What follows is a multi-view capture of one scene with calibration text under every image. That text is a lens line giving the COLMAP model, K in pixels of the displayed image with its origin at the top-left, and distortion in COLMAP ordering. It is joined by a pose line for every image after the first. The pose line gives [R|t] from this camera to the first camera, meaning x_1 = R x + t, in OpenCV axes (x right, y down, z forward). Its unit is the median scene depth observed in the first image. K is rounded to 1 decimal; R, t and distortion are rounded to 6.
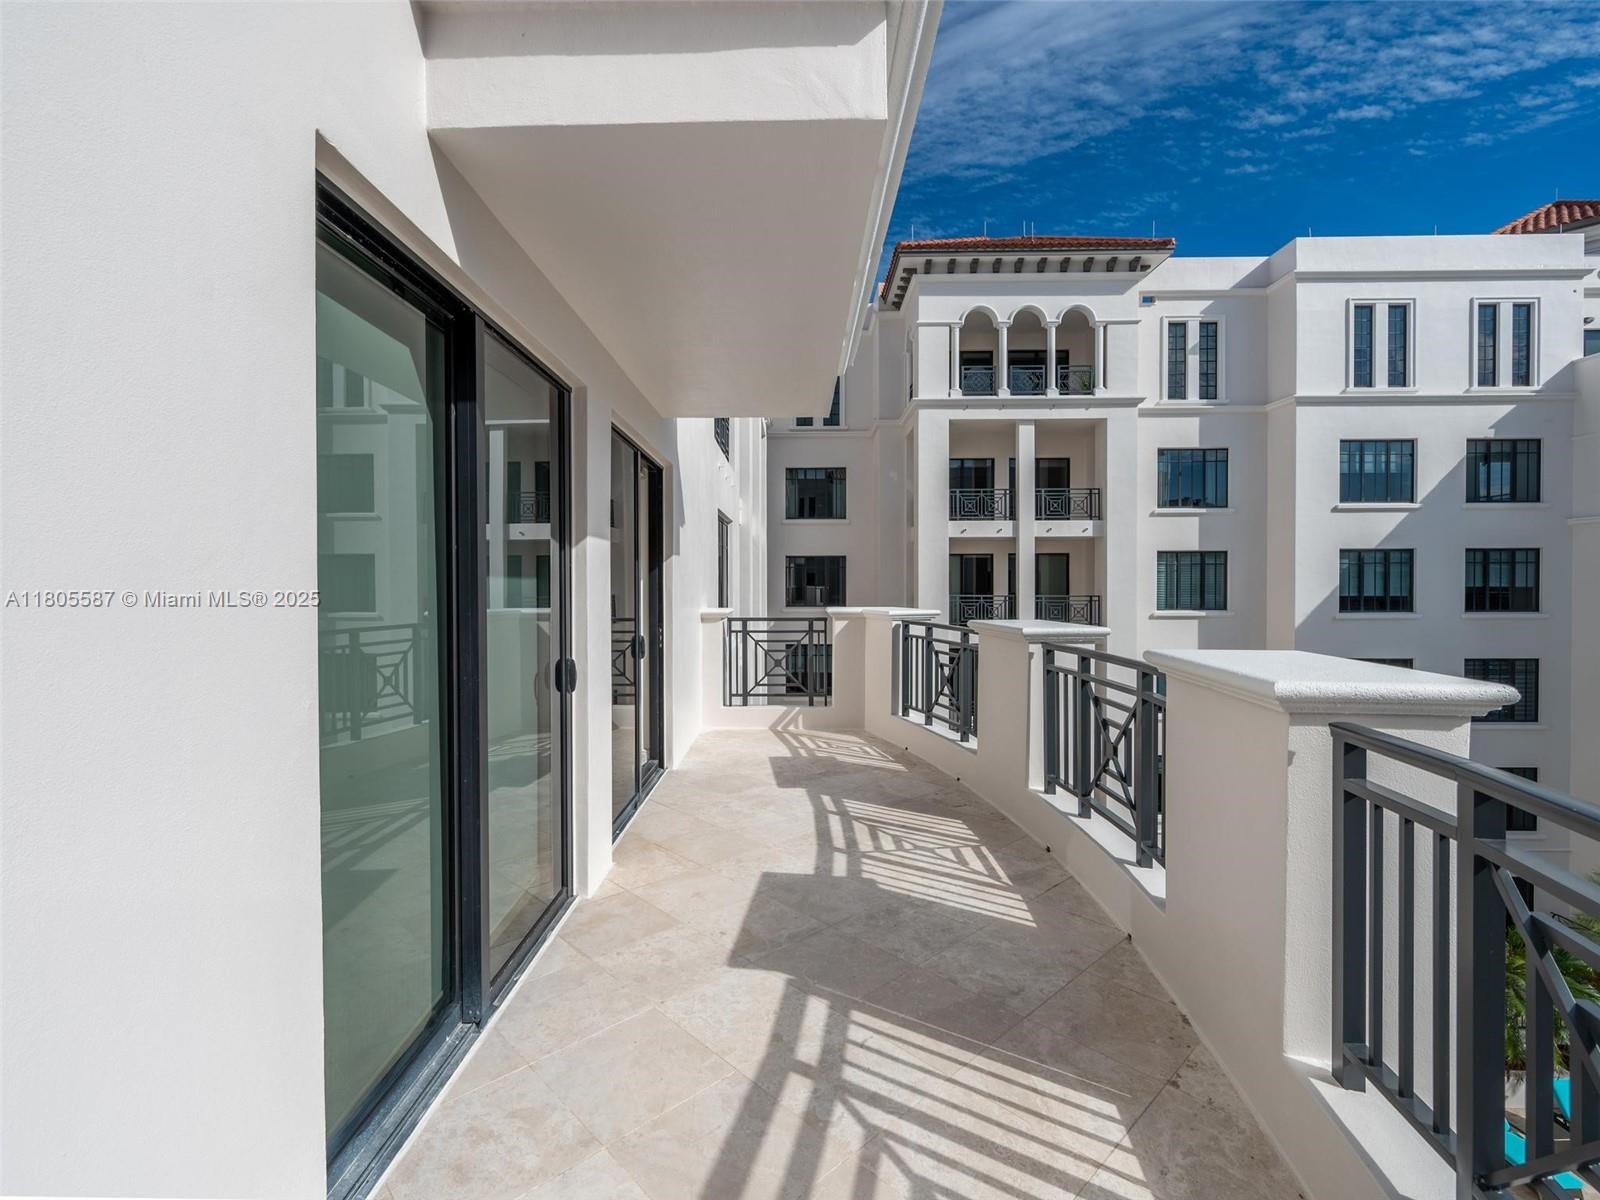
lens RADIAL K [[735.5, 0, 773.7], [0, 735.5, 591.2], [0, 0, 1]] dist [-0.002342, -0.000557]
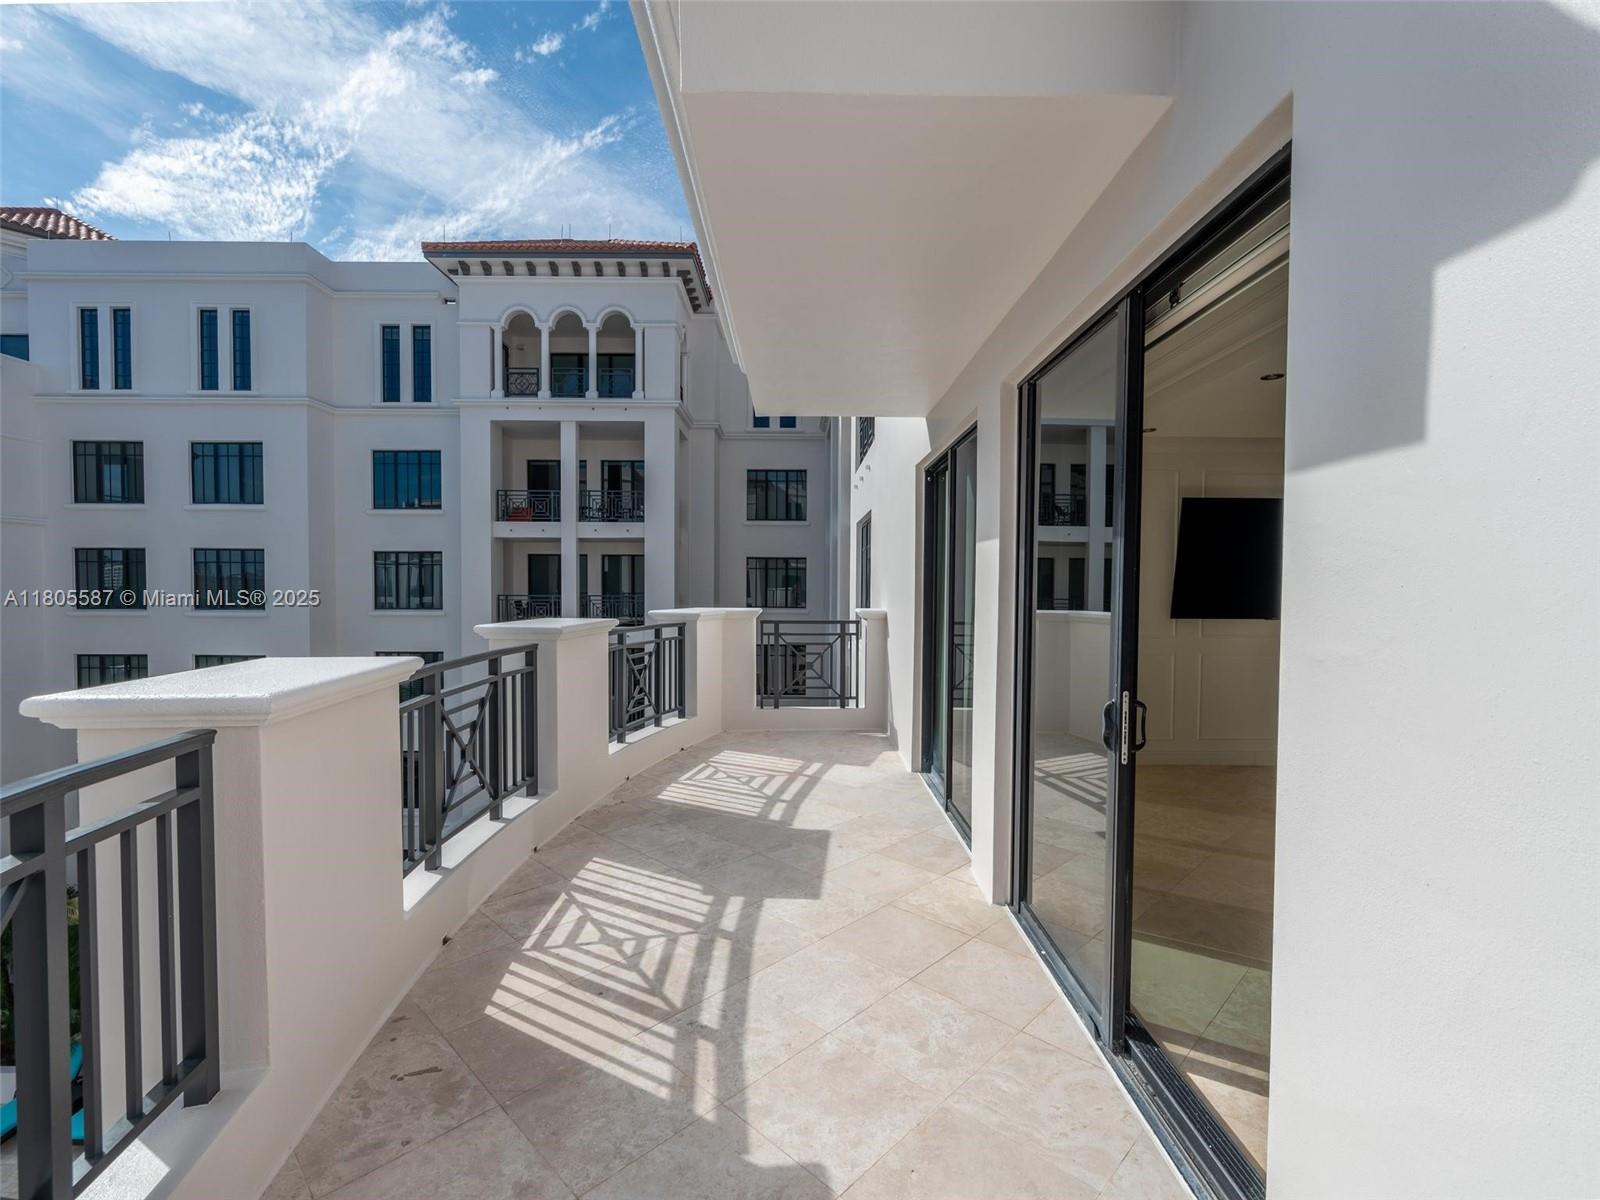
lens RADIAL K [[724.0, 0, 802.5], [0, 724.0, 608.0], [0, 0, 1]] dist [0.000386, -0.000100]
pose [[-0.999111, -0.003789, -0.041975, 0.007452], [-0.005759, 0.998883, 0.046908, -0.004063], [0.041750, 0.047108, -0.998017, 0.304043]]
